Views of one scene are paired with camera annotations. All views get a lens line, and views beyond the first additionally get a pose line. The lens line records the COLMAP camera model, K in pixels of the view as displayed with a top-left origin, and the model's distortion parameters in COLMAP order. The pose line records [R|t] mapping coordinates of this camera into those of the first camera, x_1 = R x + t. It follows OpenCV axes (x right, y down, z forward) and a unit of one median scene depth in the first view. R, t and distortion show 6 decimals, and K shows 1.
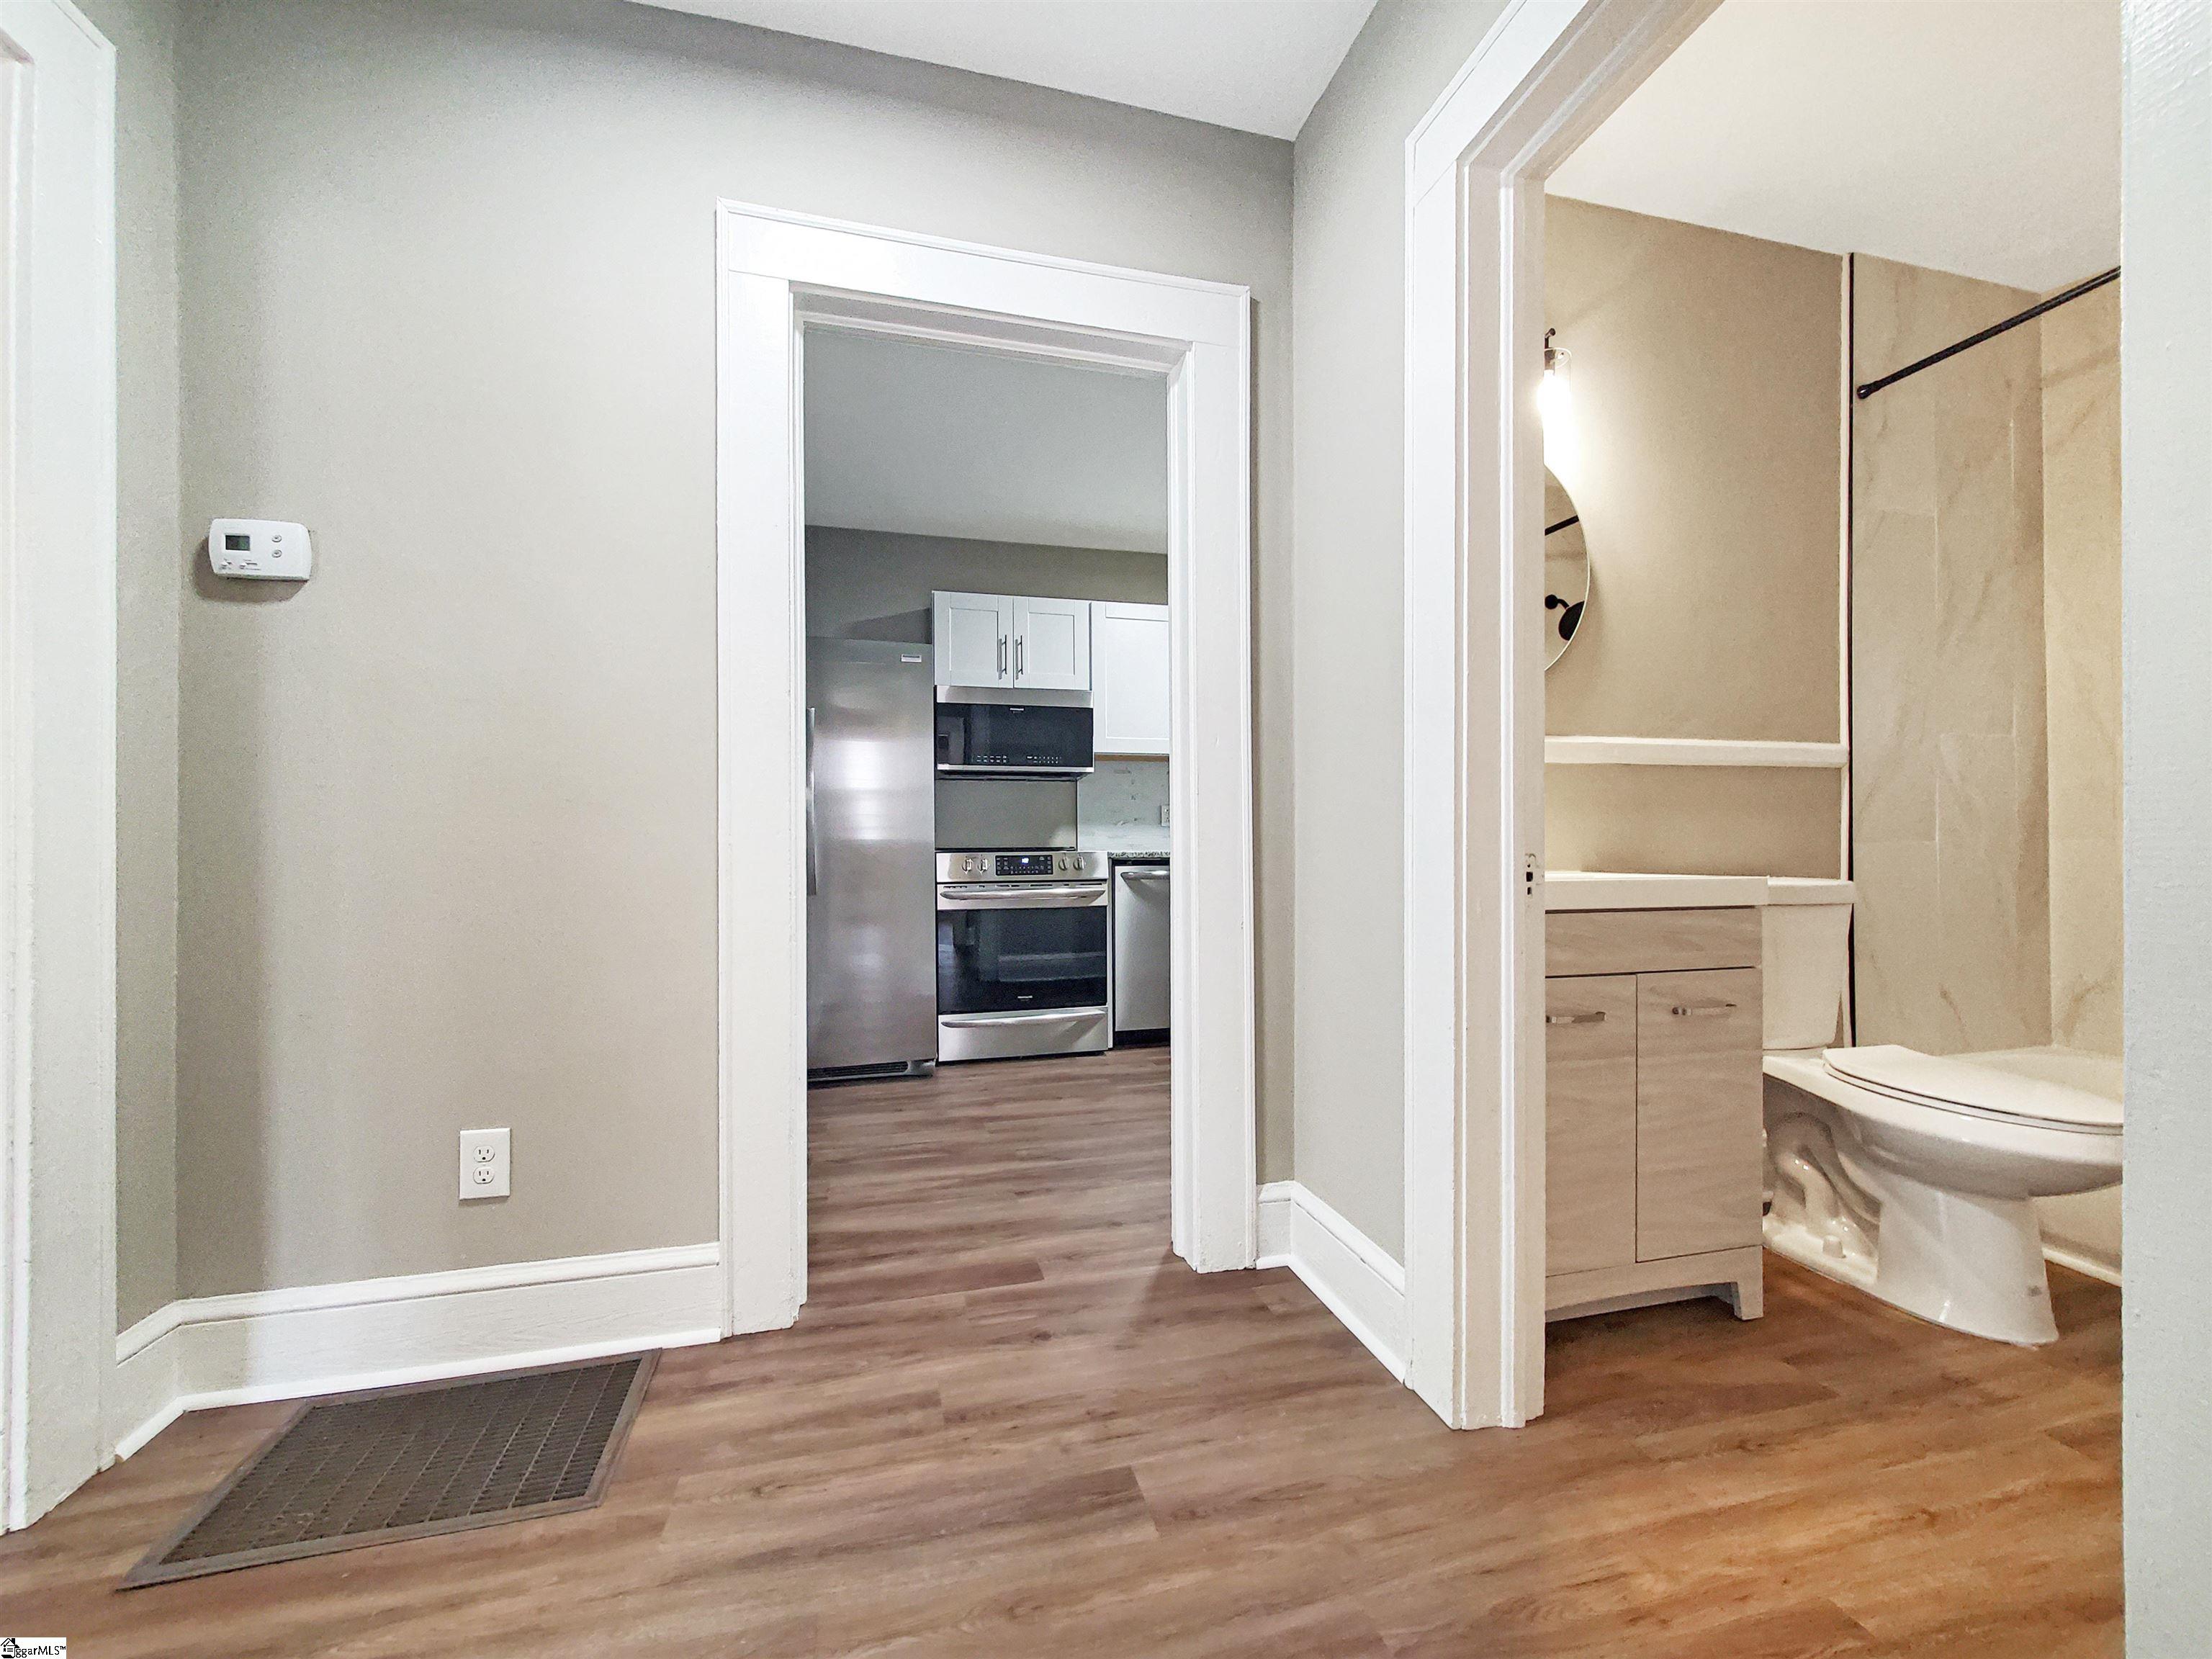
lens RADIAL K [[873.9, 0, 1114.8], [0, 873.9, 846.9], [0, 0, 1]] dist [-0.001720, -0.000222]
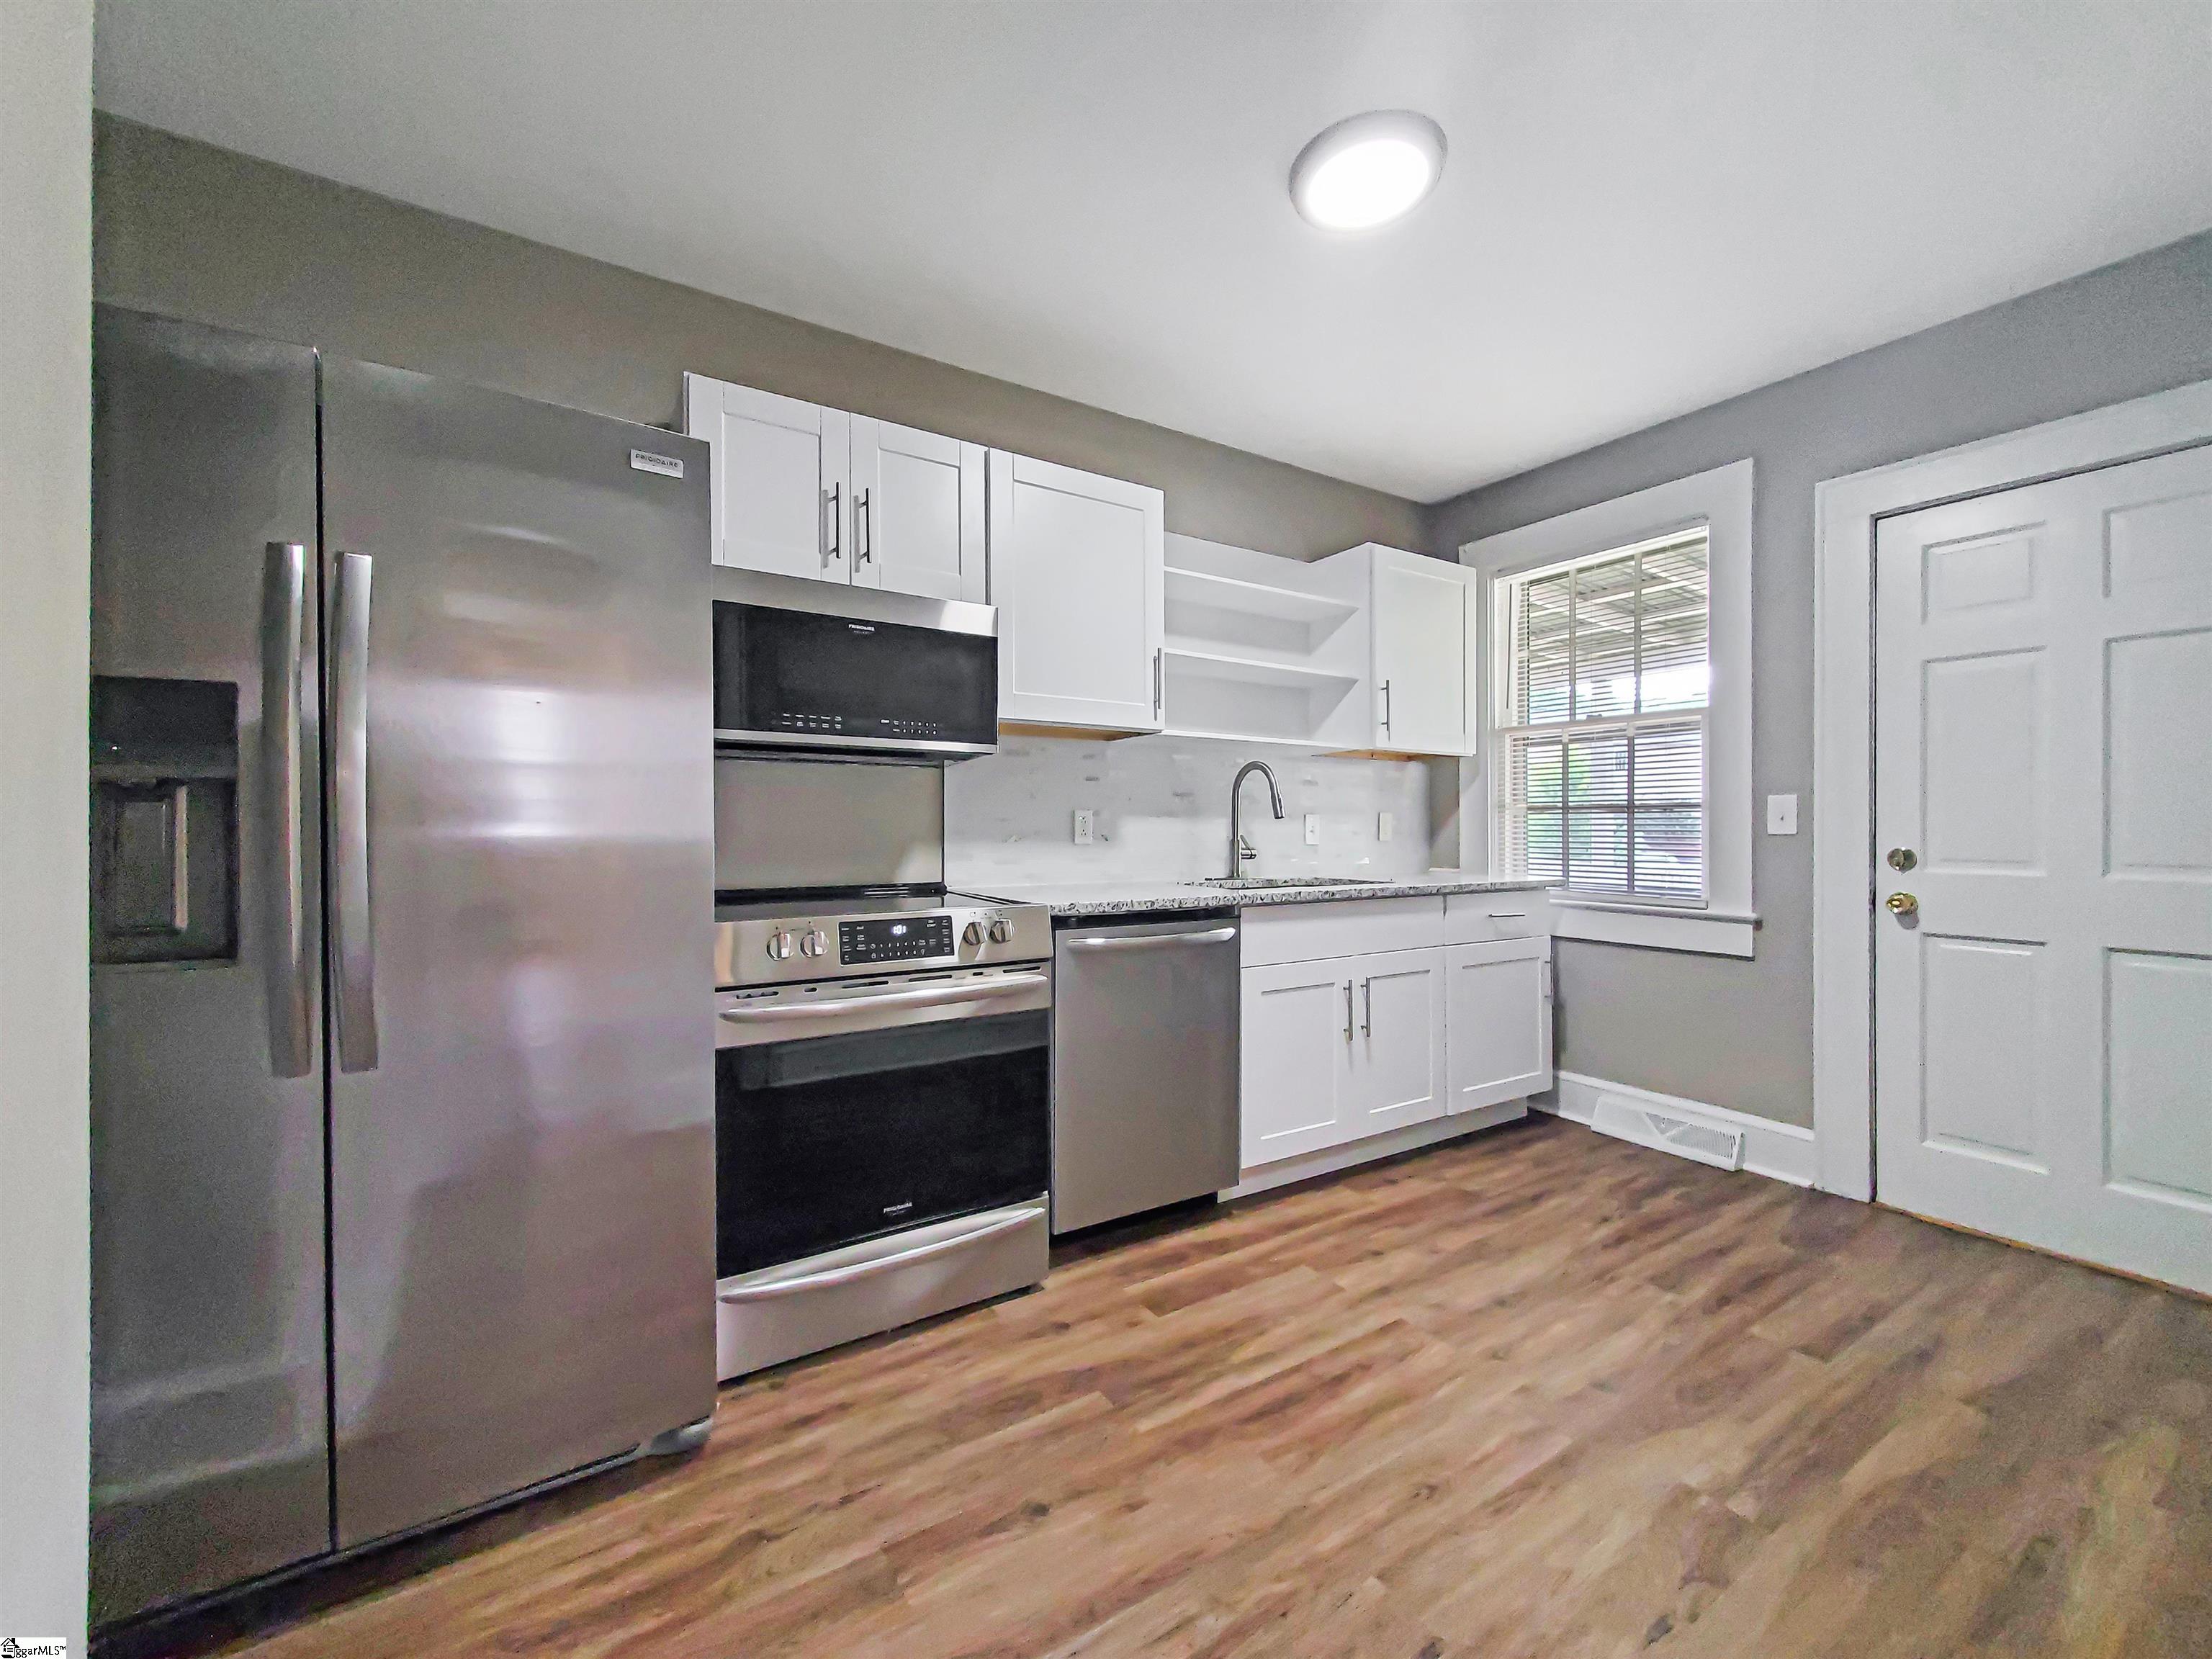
lens RADIAL K [[880.3, 0, 1094.0], [0, 880.3, 832.3], [0, 0, 1]] dist [0.001953, 0.000074]
pose [[0.955867, 0.005340, 0.293752, -0.137199], [-0.006075, 0.999980, 0.001590, -0.038684], [-0.293738, -0.003304, 0.955880, 0.473722]]
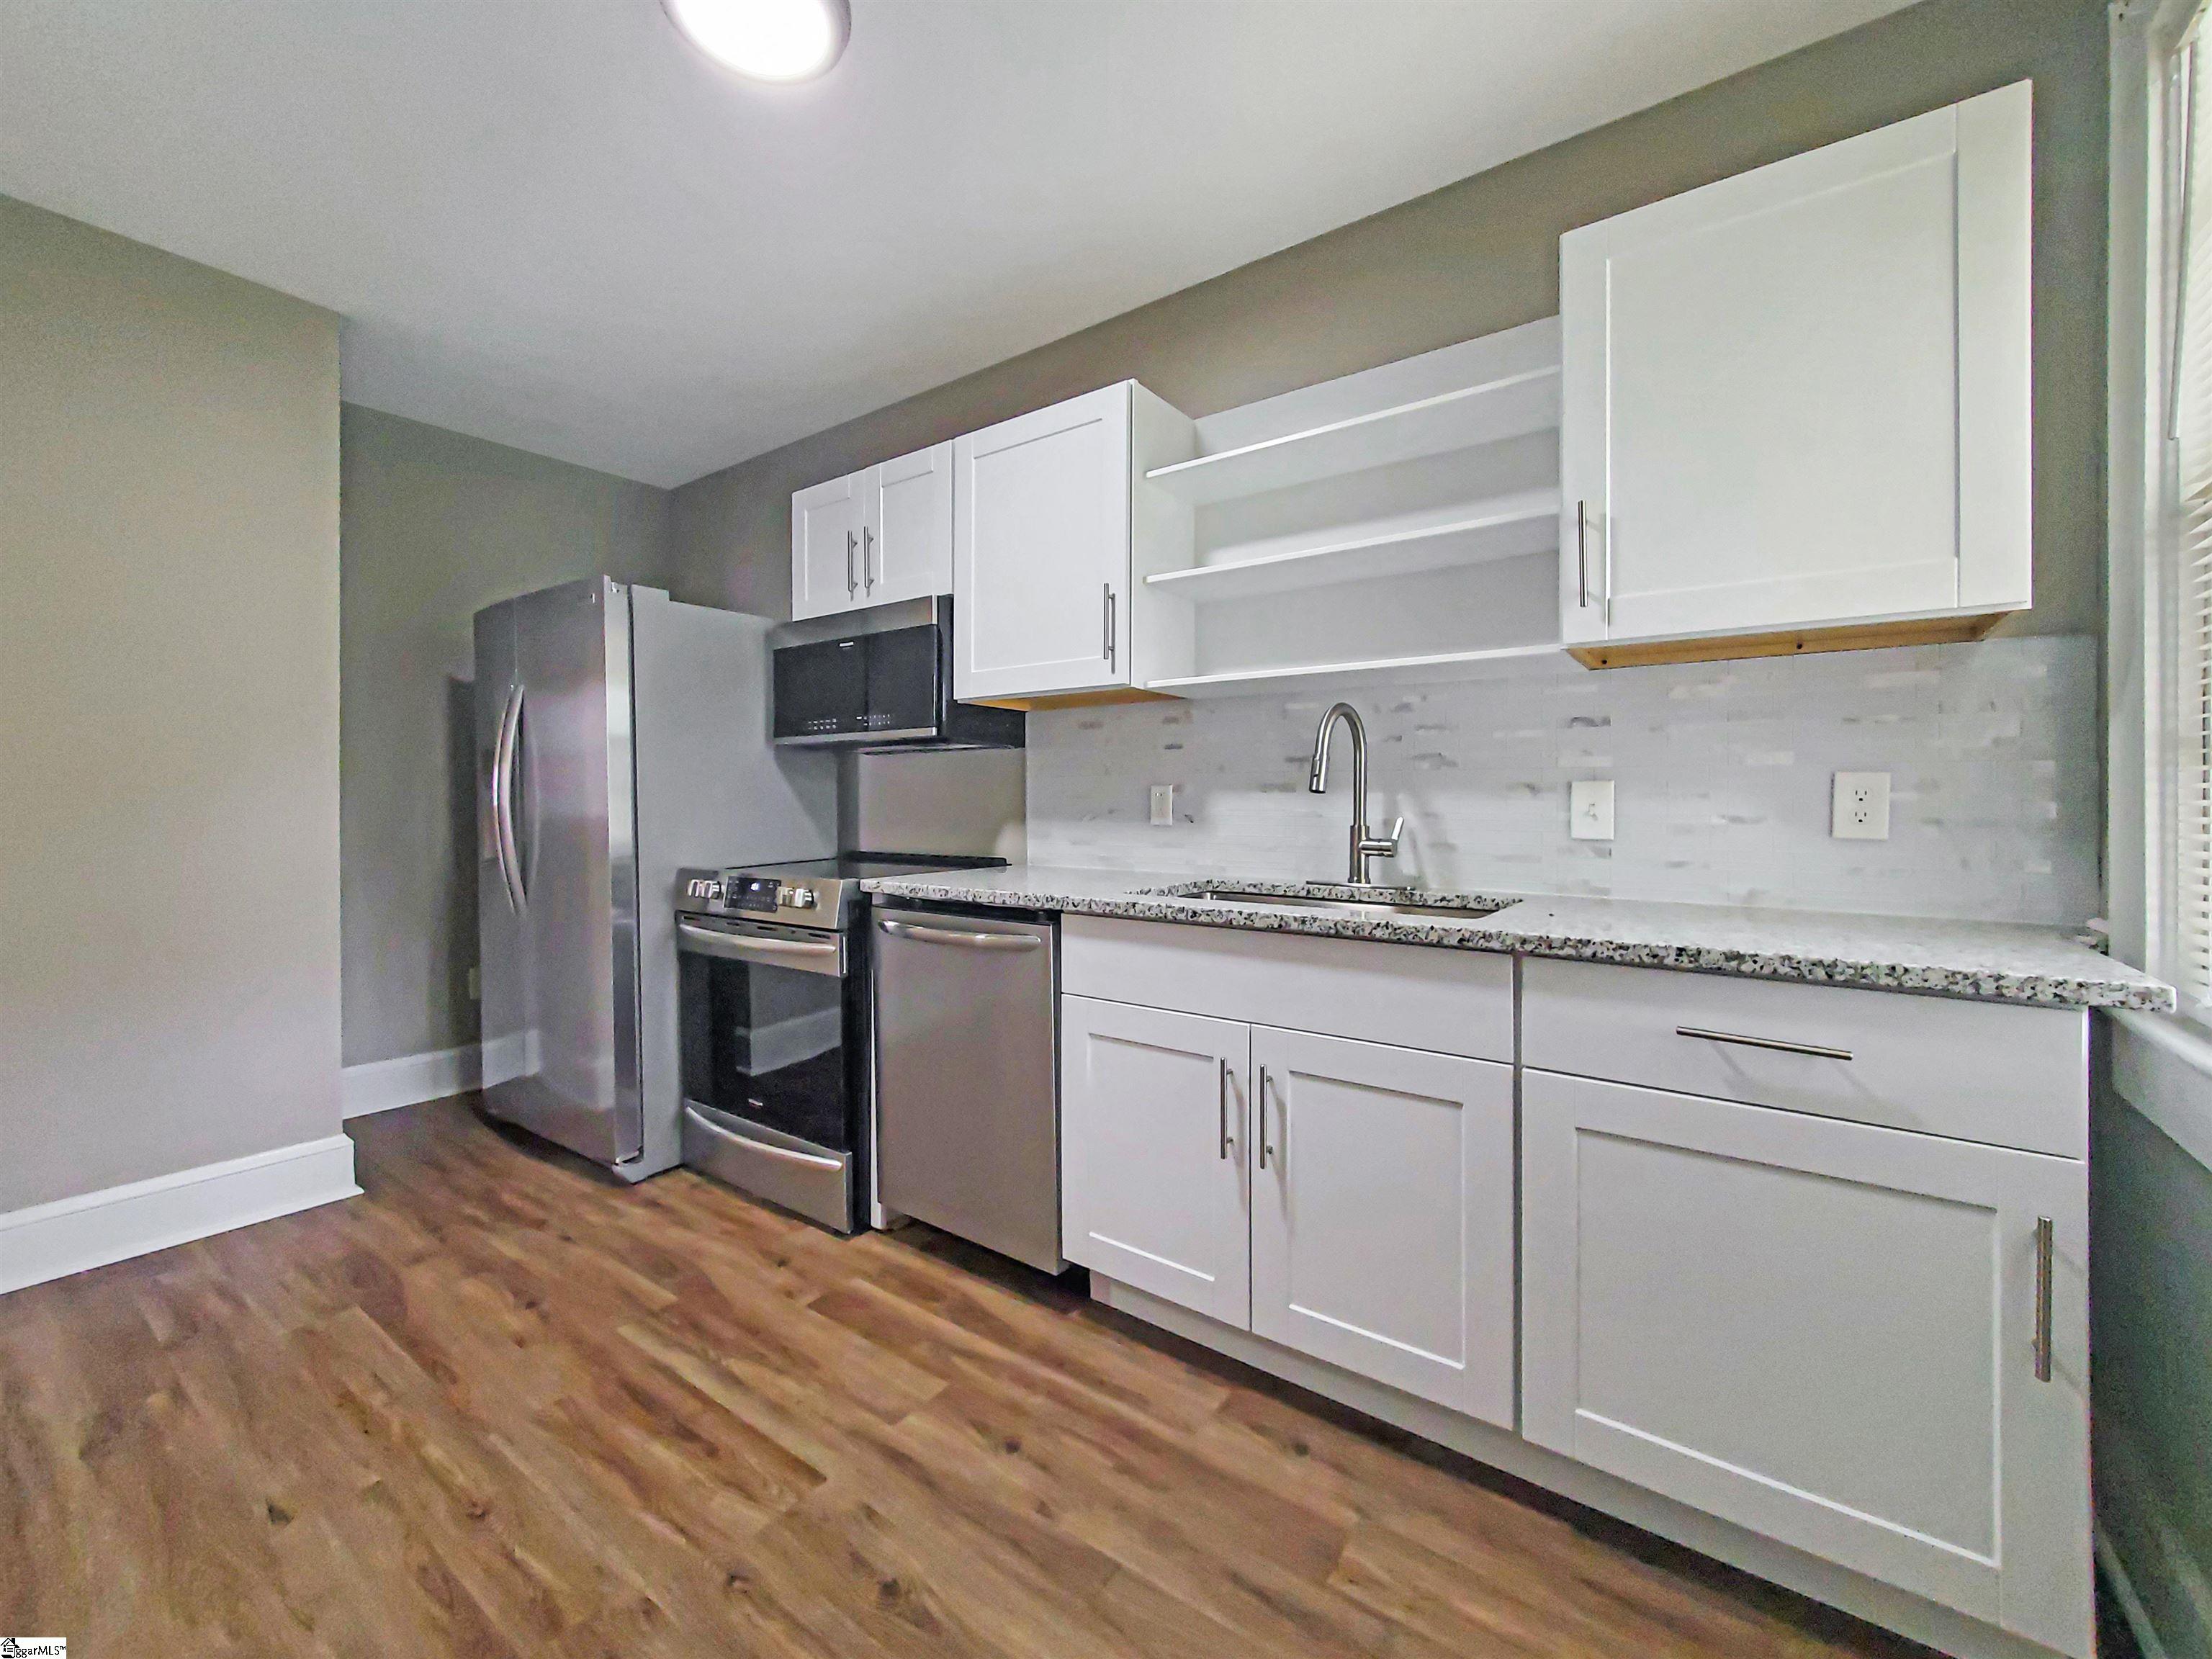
lens RADIAL K [[899.9, 0, 1111.0], [0, 899.9, 812.0], [0, 0, 1]] dist [-0.000722, -0.000051]
pose [[0.634525, 0.014669, -0.772763, 0.533278], [-0.003610, 0.999865, 0.016016, -0.047195], [0.772894, -0.007373, 0.634493, 0.753180]]
